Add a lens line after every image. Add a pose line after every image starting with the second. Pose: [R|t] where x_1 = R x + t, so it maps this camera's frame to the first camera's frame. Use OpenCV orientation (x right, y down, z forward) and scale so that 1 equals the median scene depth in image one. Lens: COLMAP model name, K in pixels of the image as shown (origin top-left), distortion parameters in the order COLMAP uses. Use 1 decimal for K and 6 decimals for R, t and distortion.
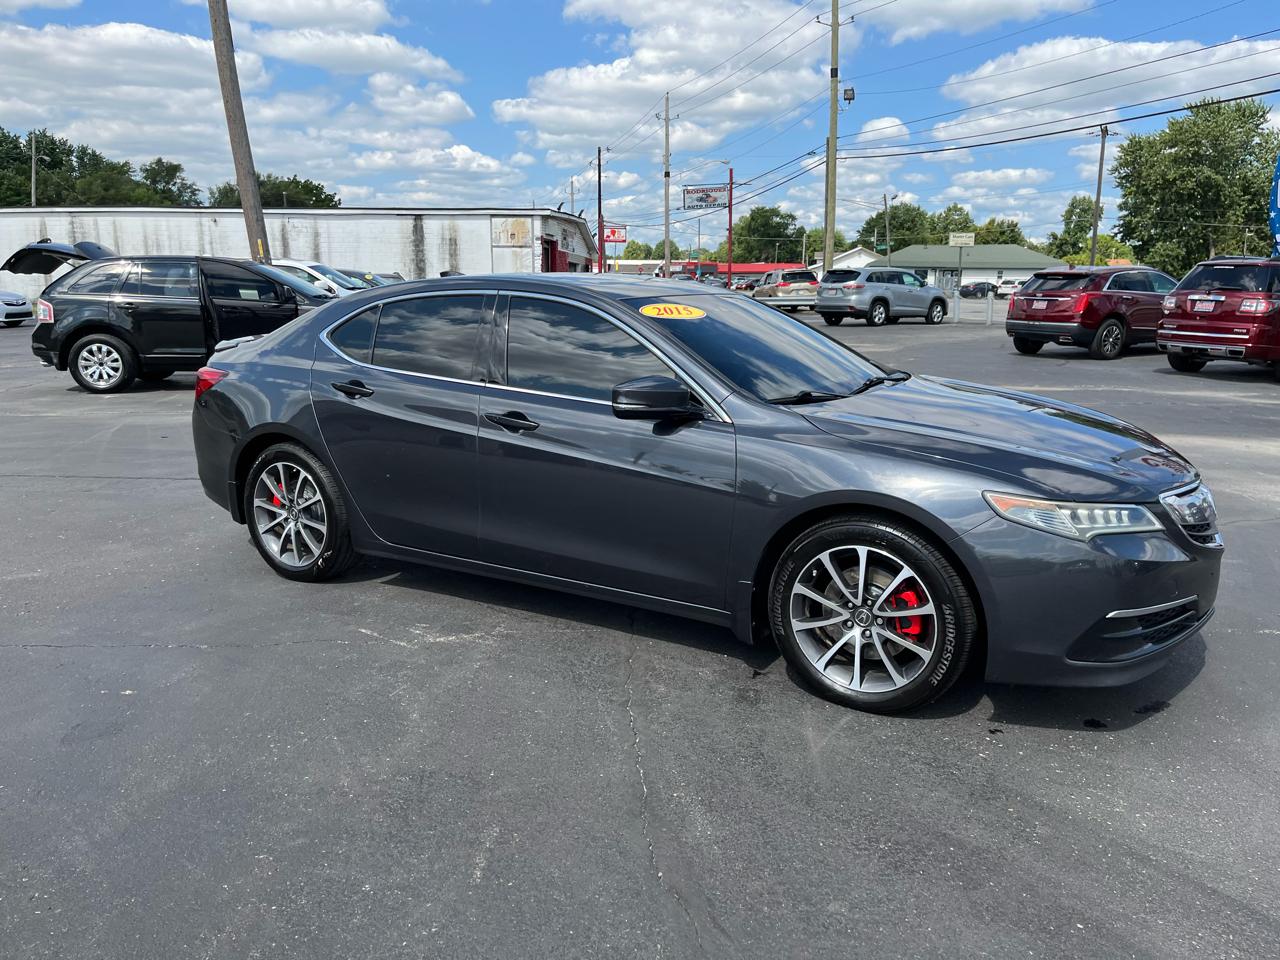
lens RADIAL K [[977.4, 0, 650.5], [0, 977.4, 473.4], [0, 0, 1]] dist [0.075698, -0.104252]
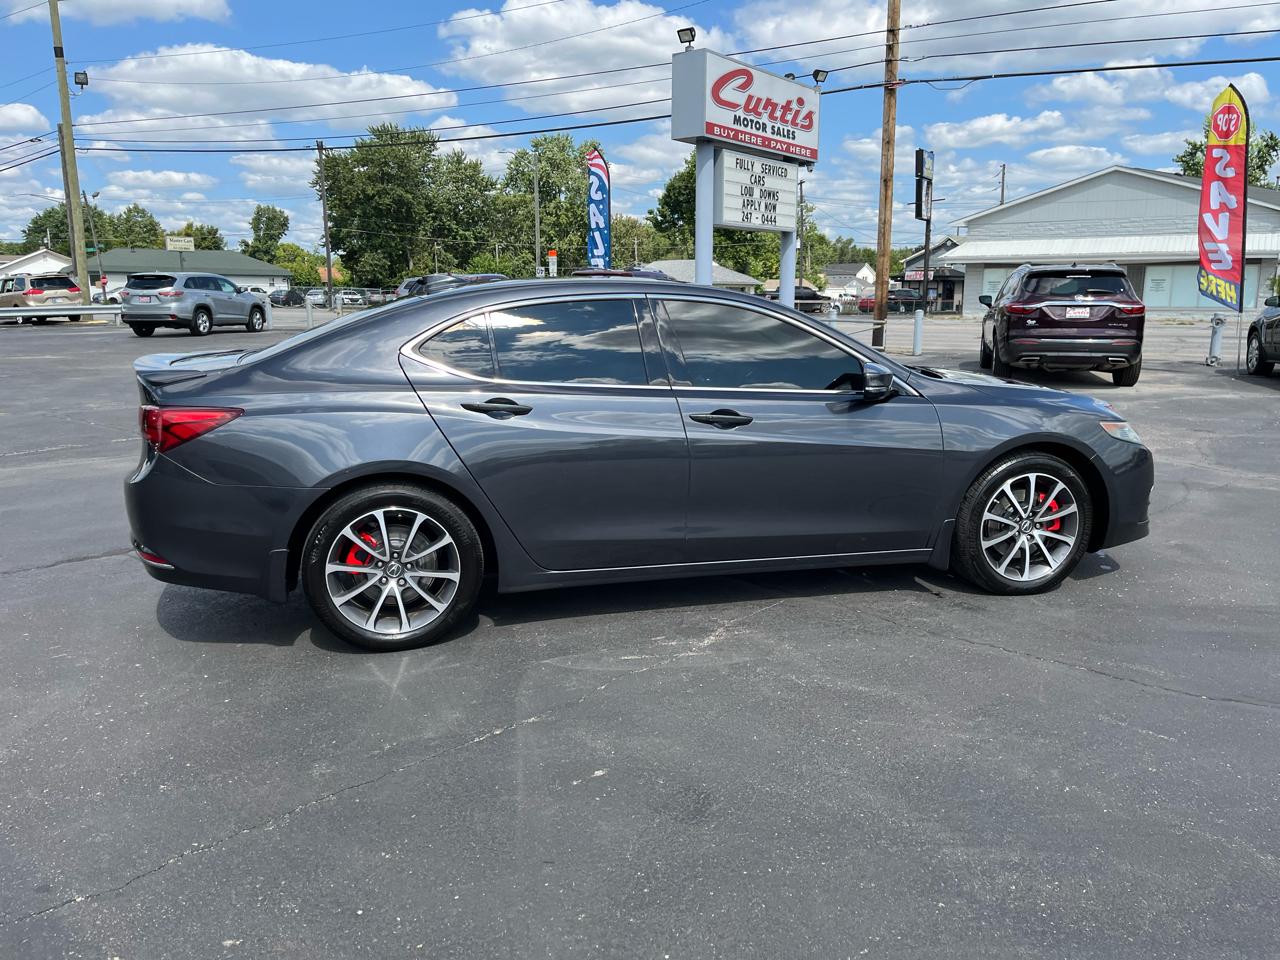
lens RADIAL K [[977.5, 0, 650.6], [0, 977.5, 463.5], [0, 0, 1]] dist [0.079052, -0.108018]
pose [[0.710367, -0.131713, 0.691398, -0.047446], [0.143044, 0.988850, 0.041411, -0.003136], [-0.689143, 0.069483, 0.721287, 0.015644]]
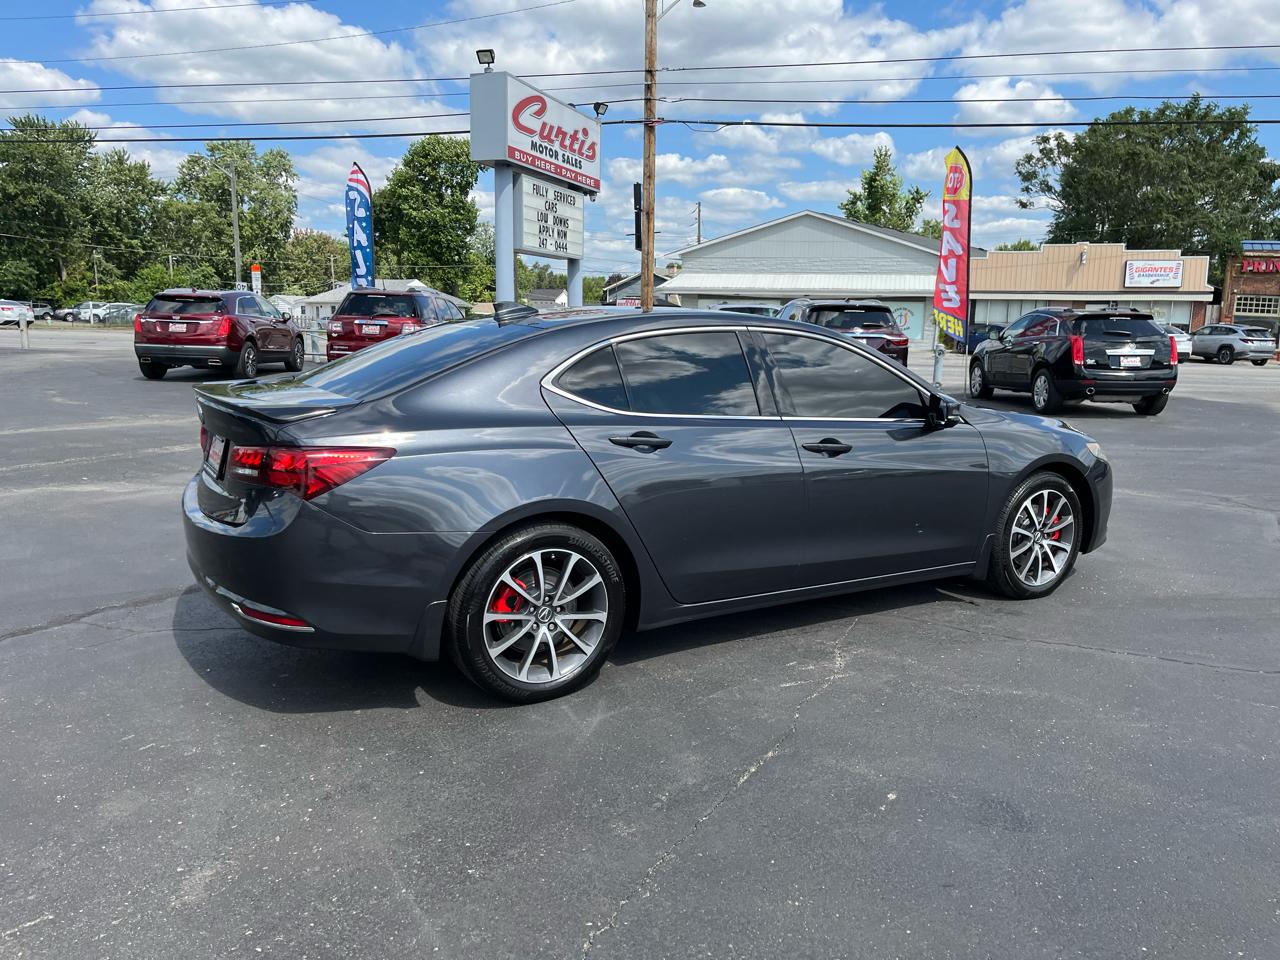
lens RADIAL K [[977.4, 0, 650.5], [0, 977.4, 473.4], [0, 0, 1]] dist [0.075698, -0.104252]
pose [[0.461175, -0.139623, 0.876255, -0.061060], [0.155808, 0.984941, 0.074939, -0.007073], [-0.873523, 0.101967, 0.475984, 0.033869]]
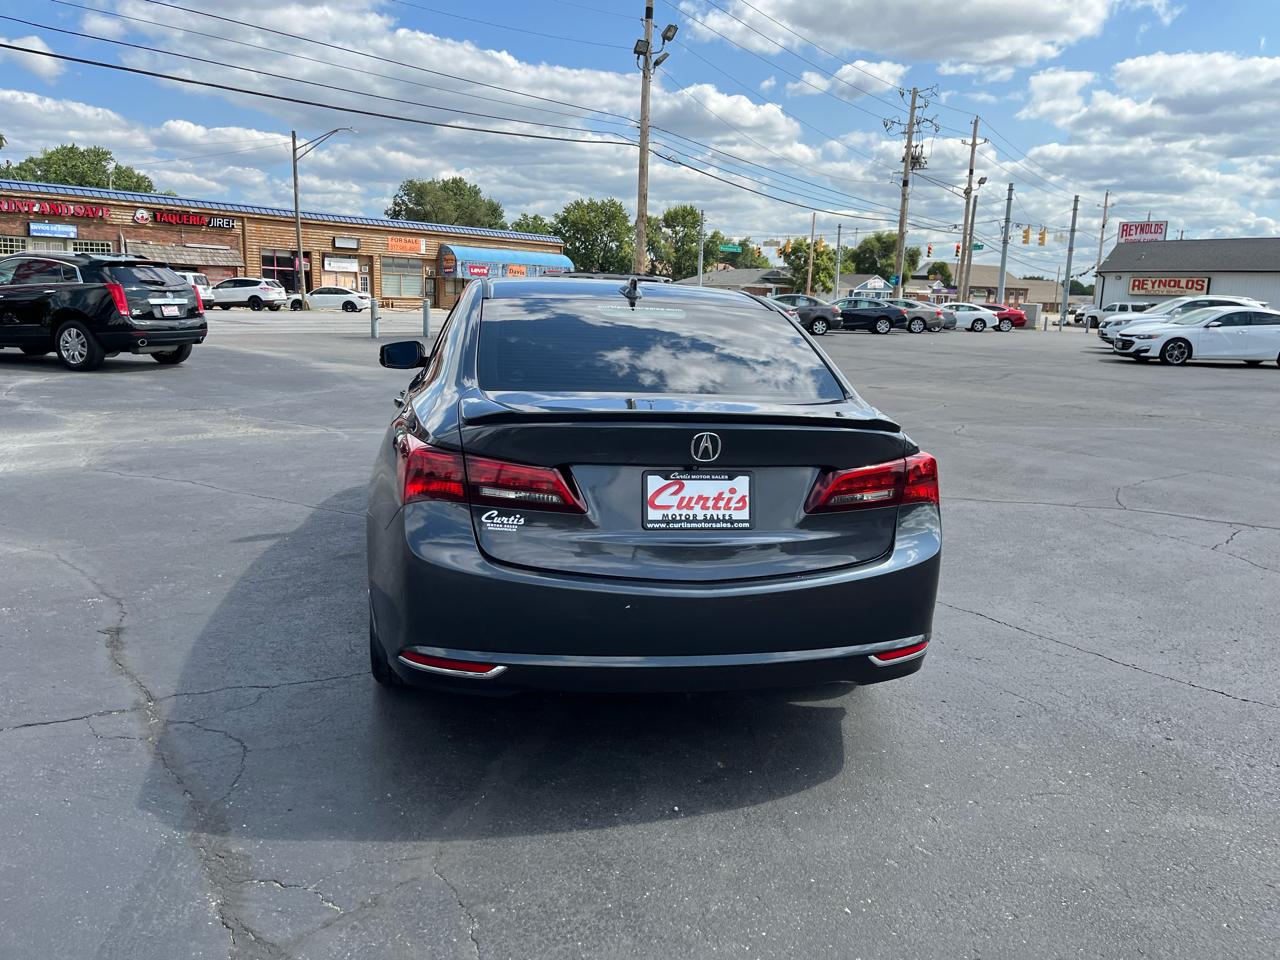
lens RADIAL K [[975.6, 0, 654.1], [0, 975.6, 454.5], [0, 0, 1]] dist [0.098193, -0.138101]
pose [[-0.676001, -0.151543, 0.721150, -0.051510], [0.102901, 0.949625, 0.296013, -0.019977], [-0.729681, 0.274312, -0.626353, 0.099765]]
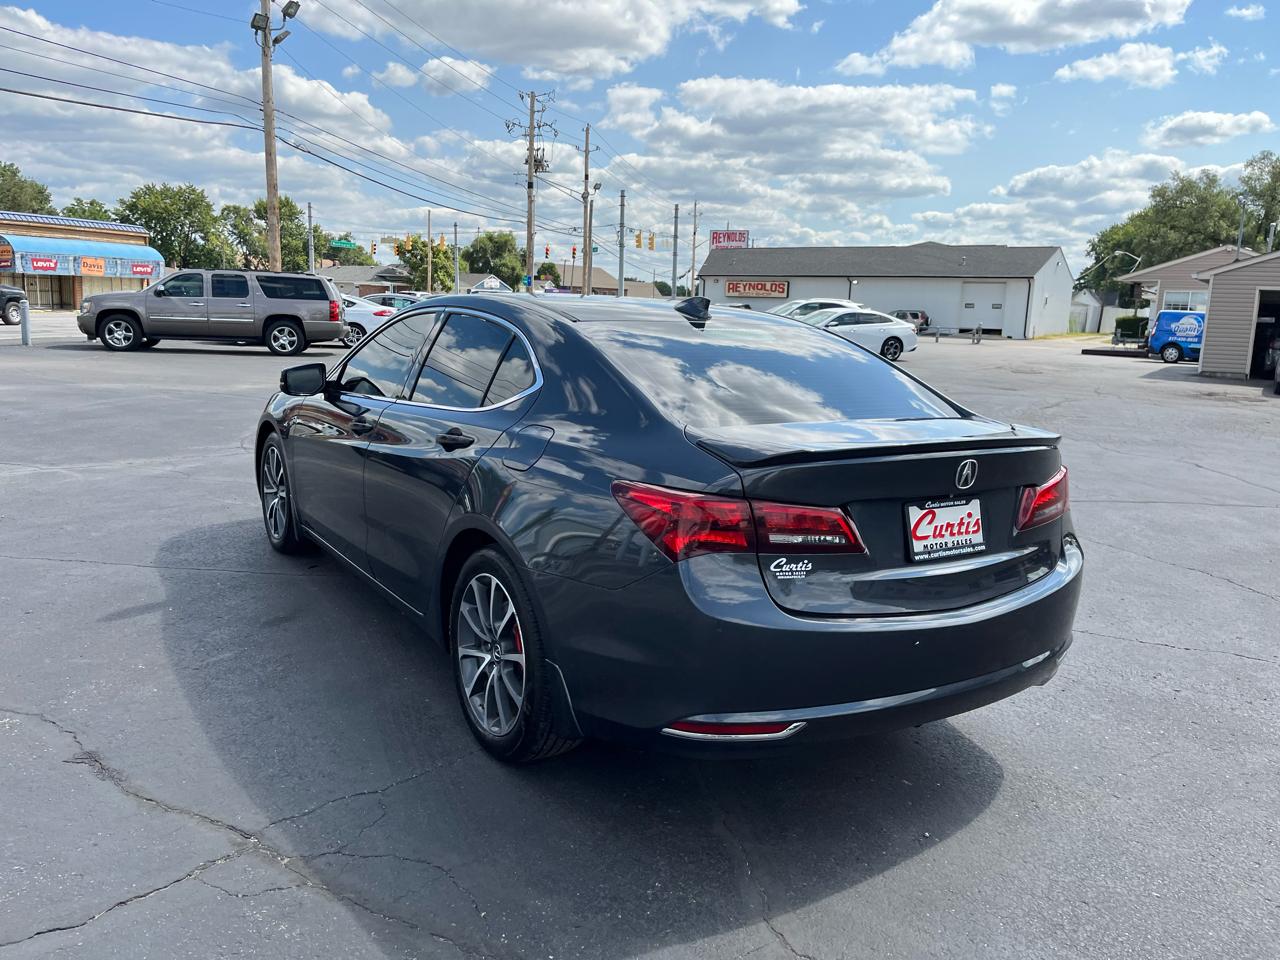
lens RADIAL K [[977.4, 0, 650.5], [0, 977.4, 473.4], [0, 0, 1]] dist [0.075698, -0.104252]
pose [[-0.905964, -0.110202, 0.408761, -0.031893], [0.040630, 0.938436, 0.343054, -0.022208], [-0.421401, 0.327403, -0.845712, 0.110784]]
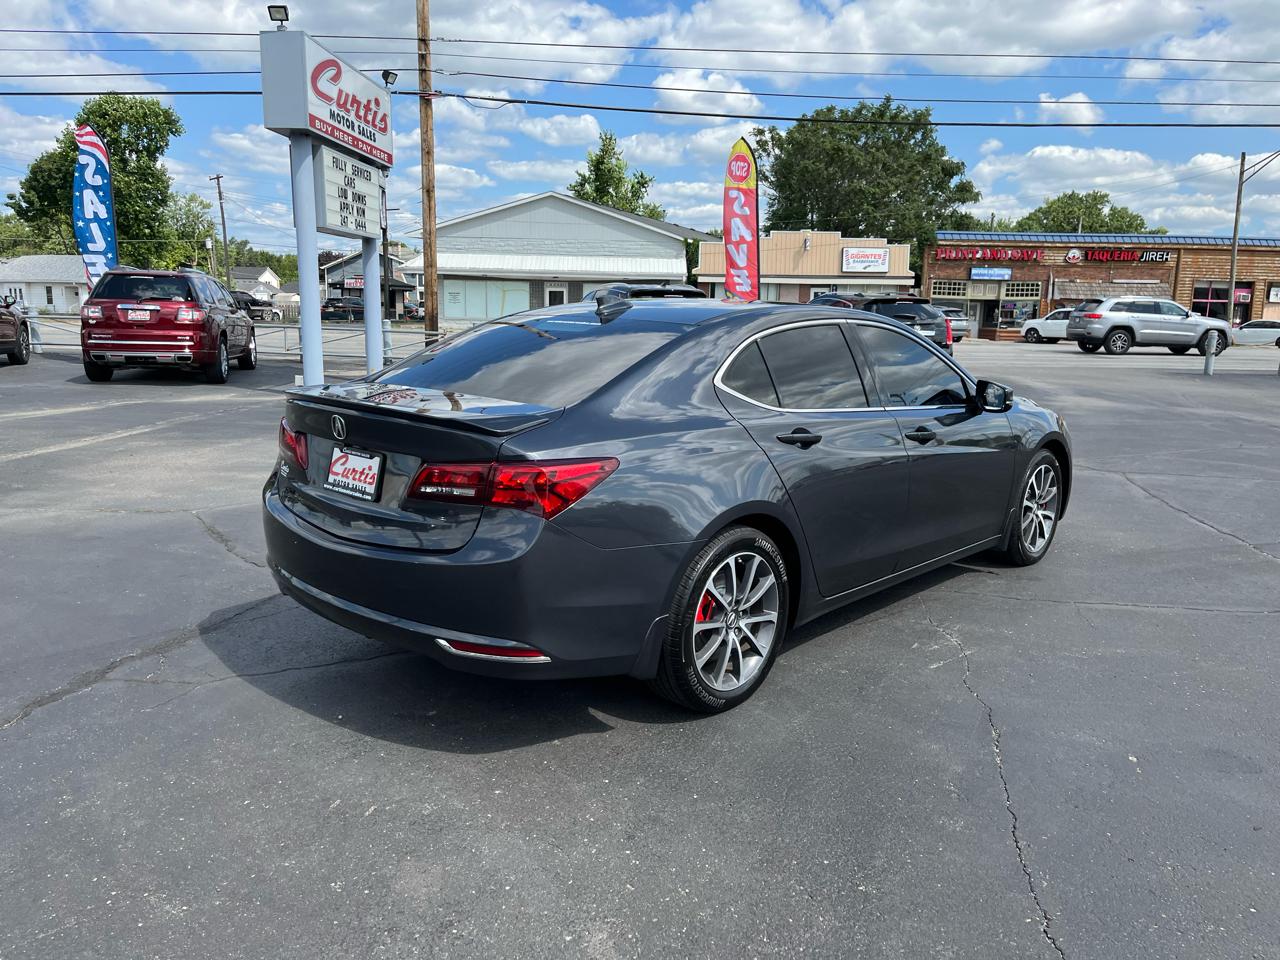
lens RADIAL K [[980.0, 0, 650.7], [0, 980.0, 478.1], [0, 0, 1]] dist [0.068874, -0.093545]
pose [[0.191391, -0.177548, 0.965322, -0.067157], [0.173556, 0.974127, 0.144757, -0.011518], [-0.966047, 0.139832, 0.217254, 0.054521]]
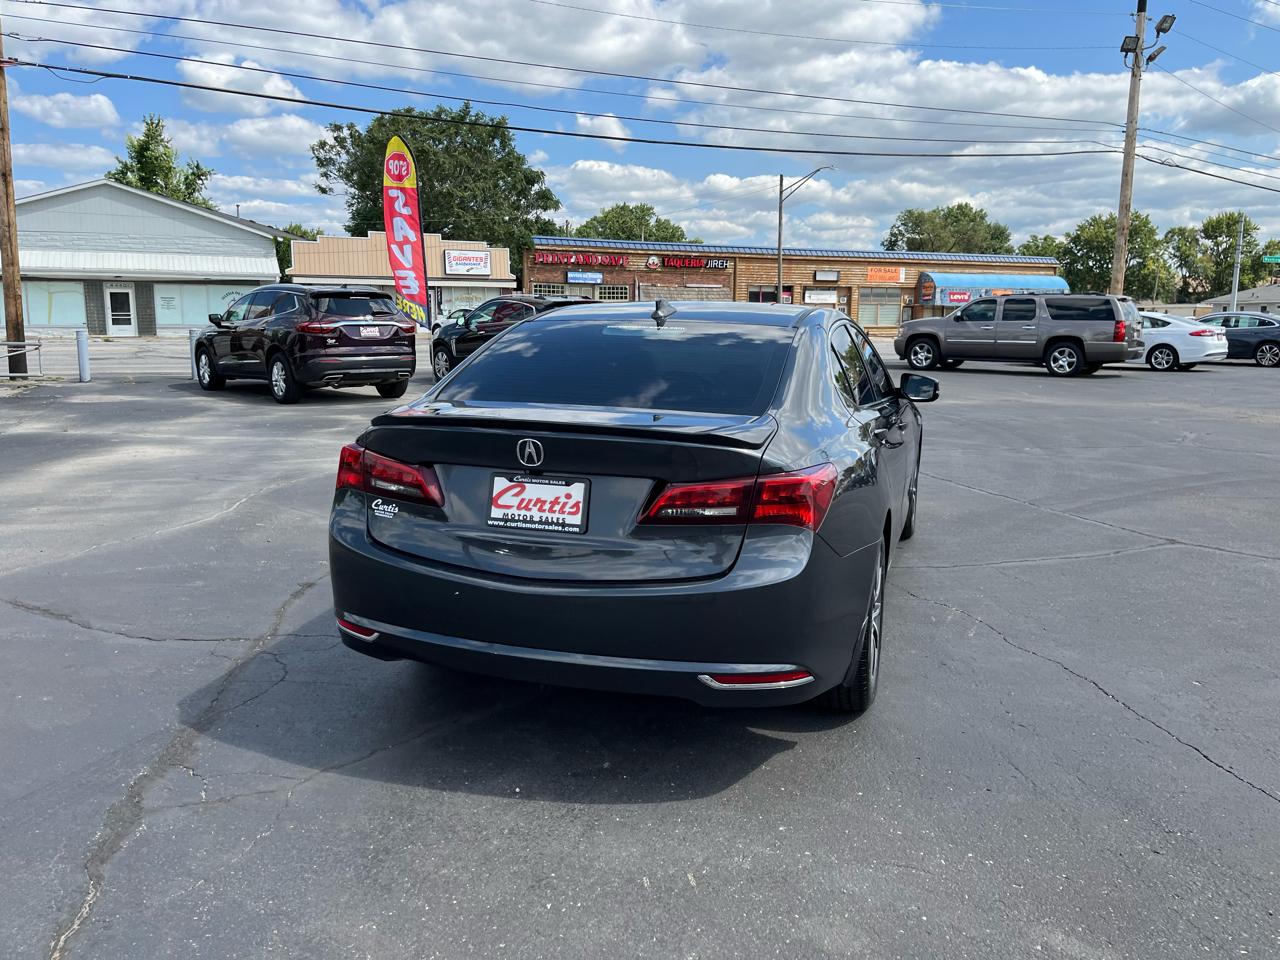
lens RADIAL K [[979.3, 0, 654.4], [0, 979.3, 461.9], [0, 0, 1]] dist [0.073206, -0.107284]
pose [[-0.239972, -0.158265, 0.957792, -0.064427], [0.177419, 0.962854, 0.203553, -0.016161], [-0.954430, 0.218777, -0.202979, 0.079841]]
